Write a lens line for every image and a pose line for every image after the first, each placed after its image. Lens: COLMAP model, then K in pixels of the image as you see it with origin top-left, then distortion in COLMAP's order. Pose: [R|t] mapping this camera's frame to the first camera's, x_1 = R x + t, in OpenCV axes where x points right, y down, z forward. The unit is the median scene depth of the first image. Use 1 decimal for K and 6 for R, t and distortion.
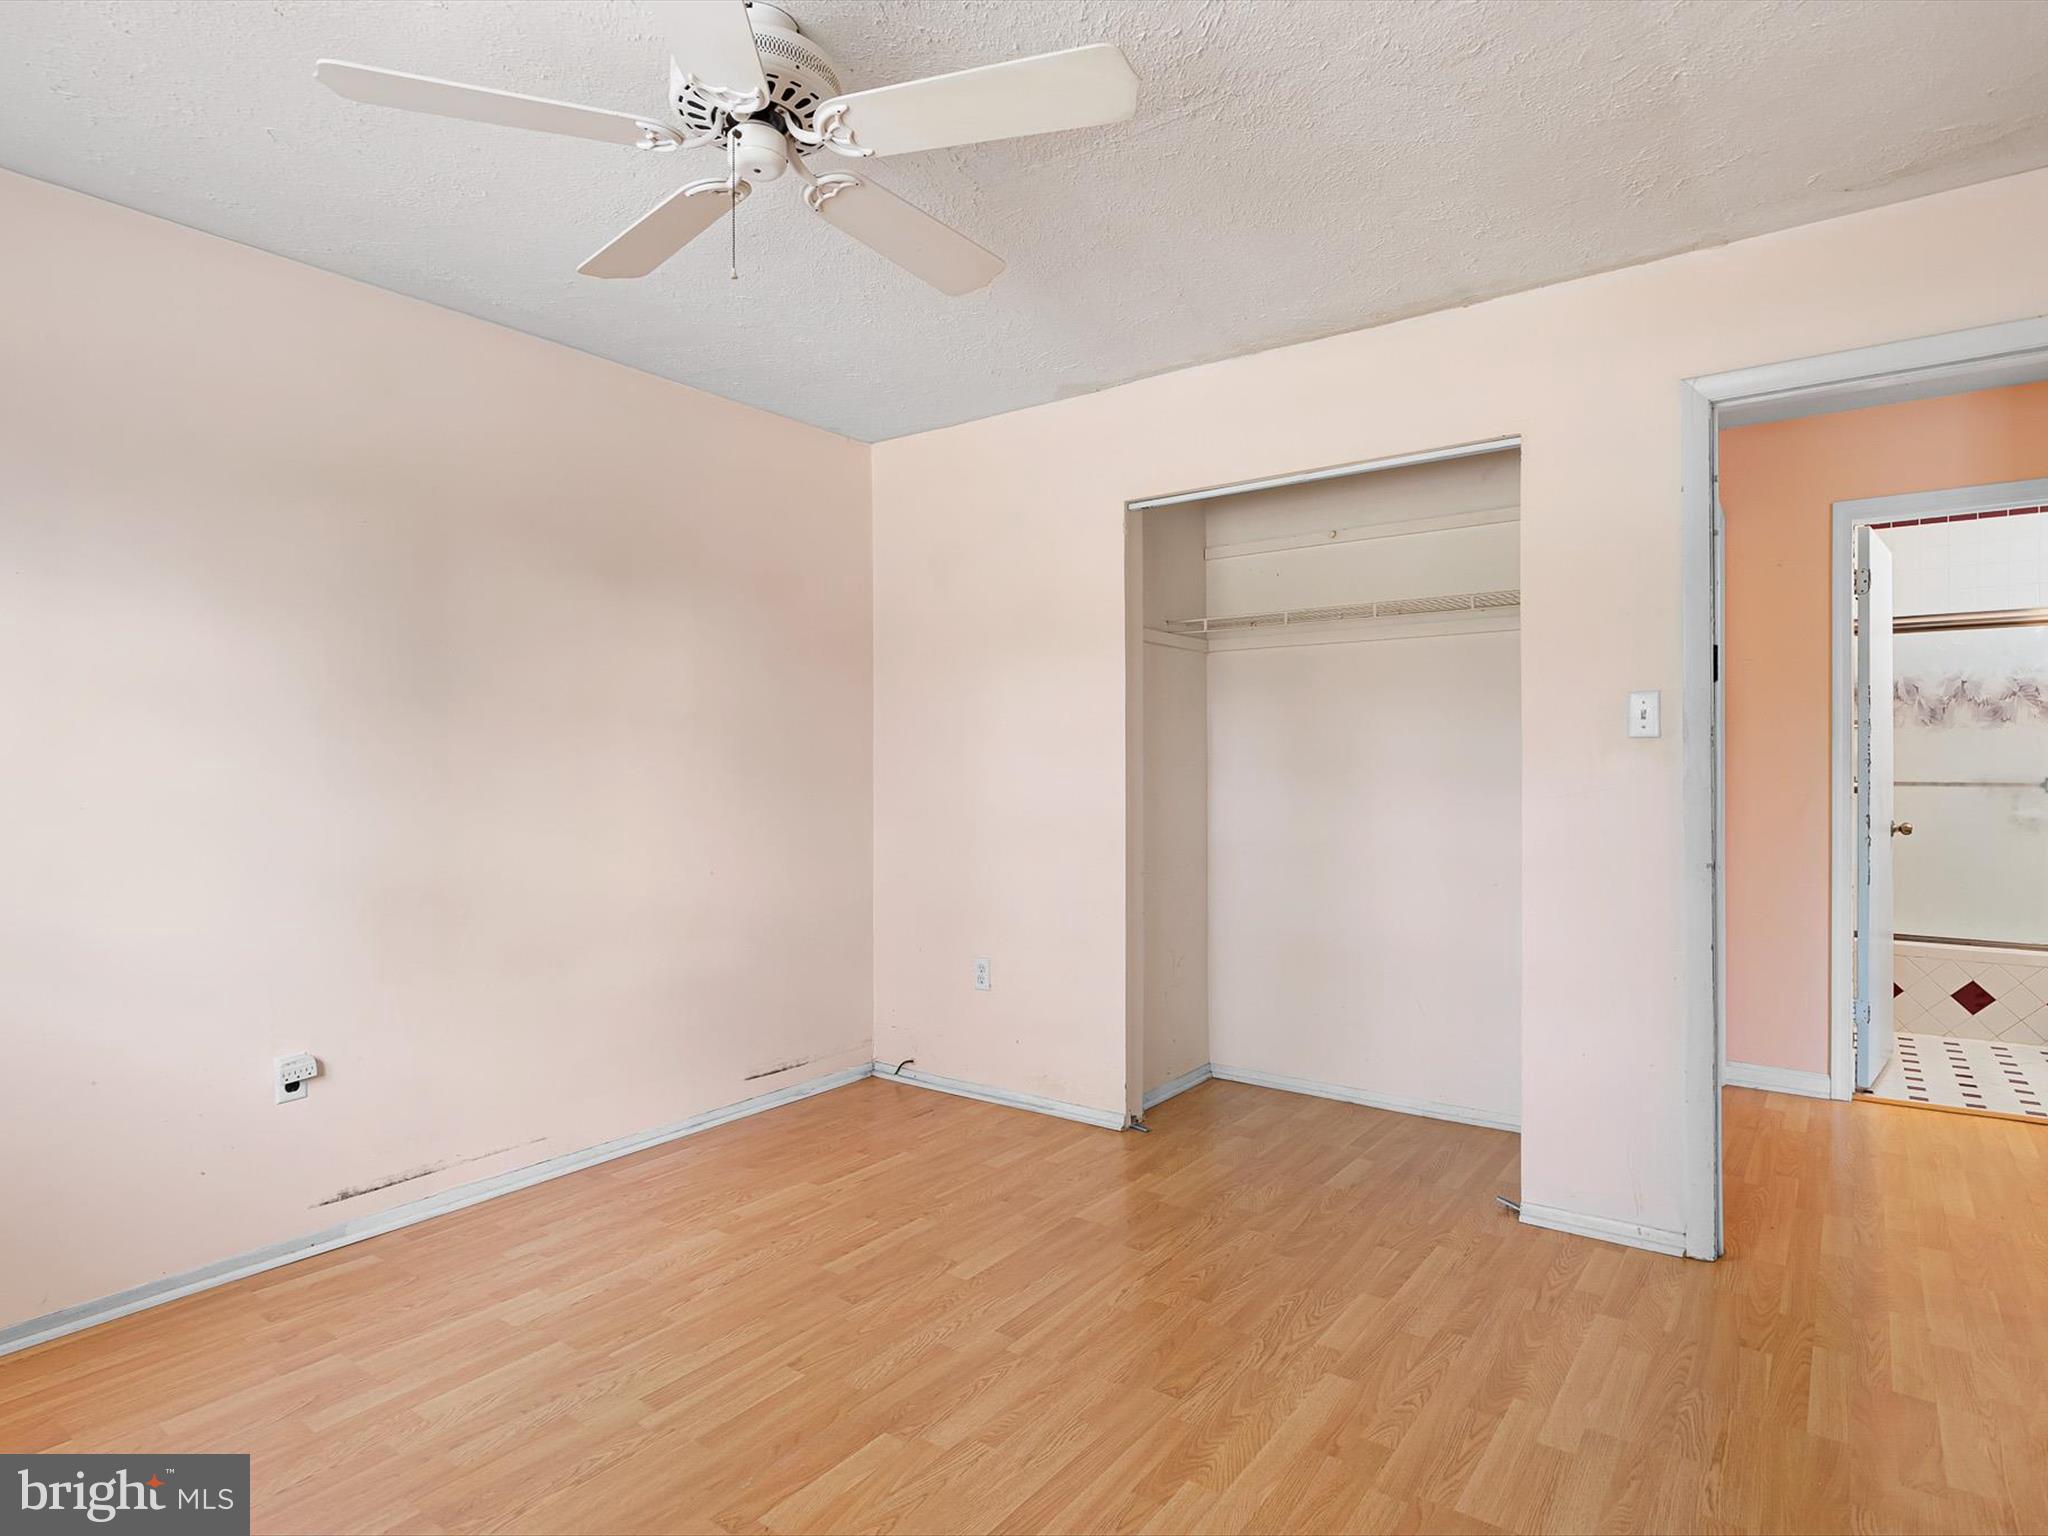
lens RADIAL K [[1114.1, 0, 1024.0], [0, 1114.1, 768.0], [0, 0, 1]] dist [-0.001083, -0.001233]
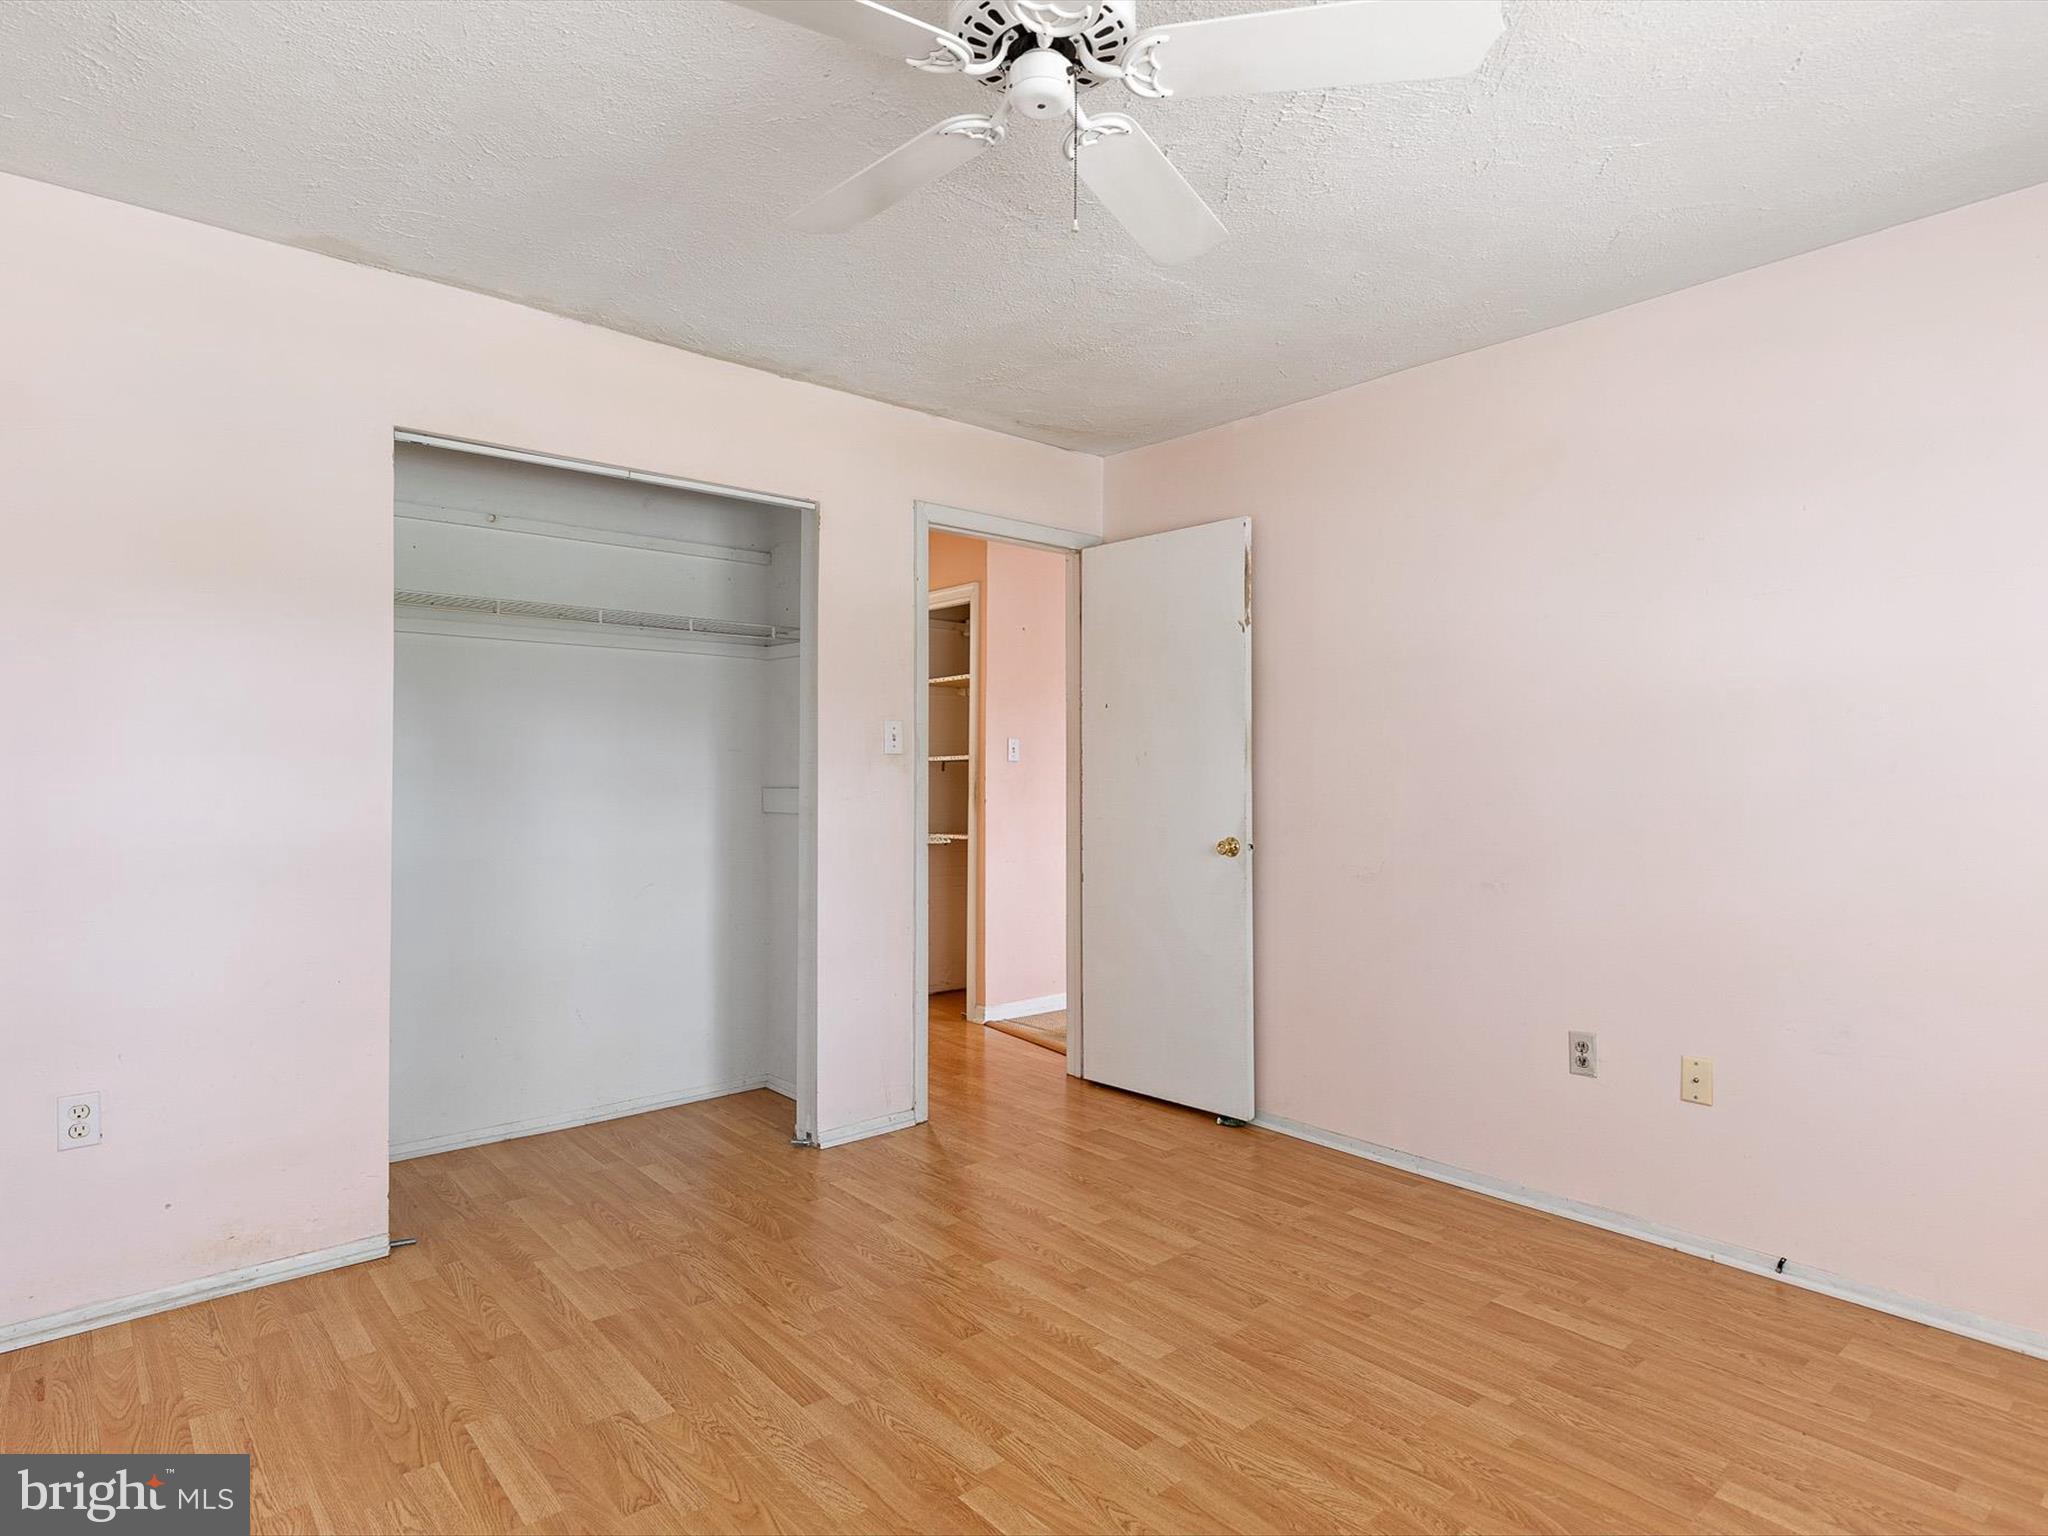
lens RADIAL K [[1128.6, 0, 1021.6], [0, 1128.6, 775.7], [0, 0, 1]] dist [0.000959, -0.000759]
pose [[0.219501, 0.002455, 0.975609, -0.711800], [-0.000334, 0.999997, -0.002441, 0.001971], [-0.975612, 0.000210, 0.219501, 0.516107]]
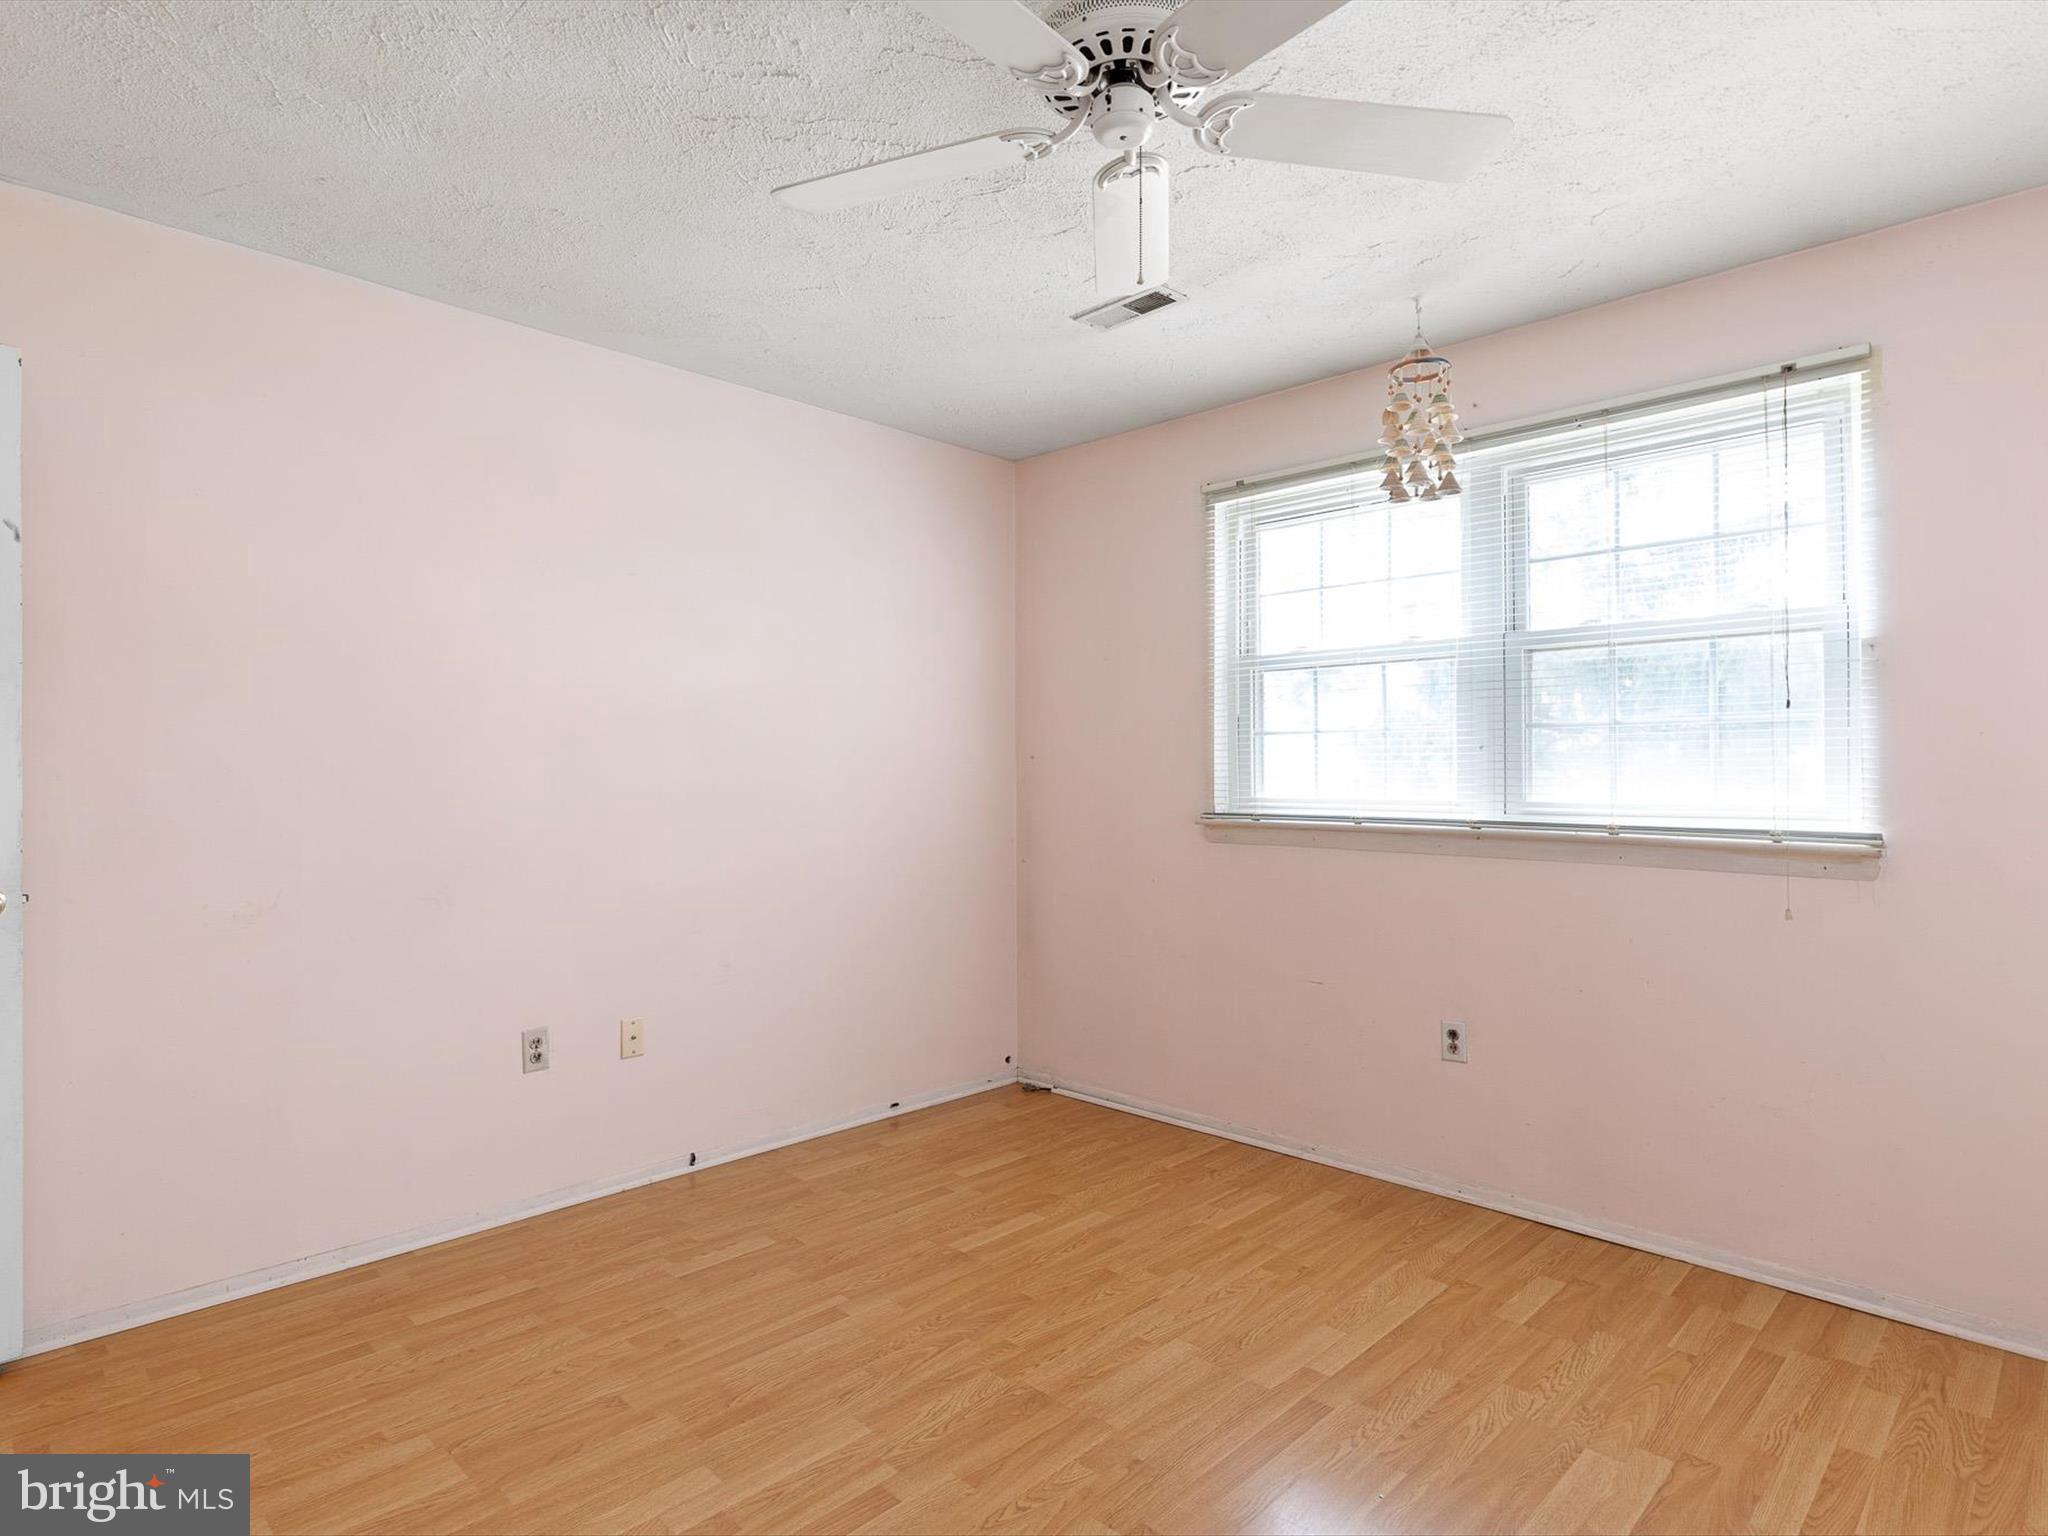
lens RADIAL K [[1128.6, 0, 1021.6], [0, 1128.6, 775.7], [0, 0, 1]] dist [0.000959, -0.000759]
pose [[-0.990674, 0.005407, 0.136148, -0.178899], [0.006363, 0.999958, 0.006586, -0.006031], [-0.136107, 0.007391, -0.990667, 1.228133]]
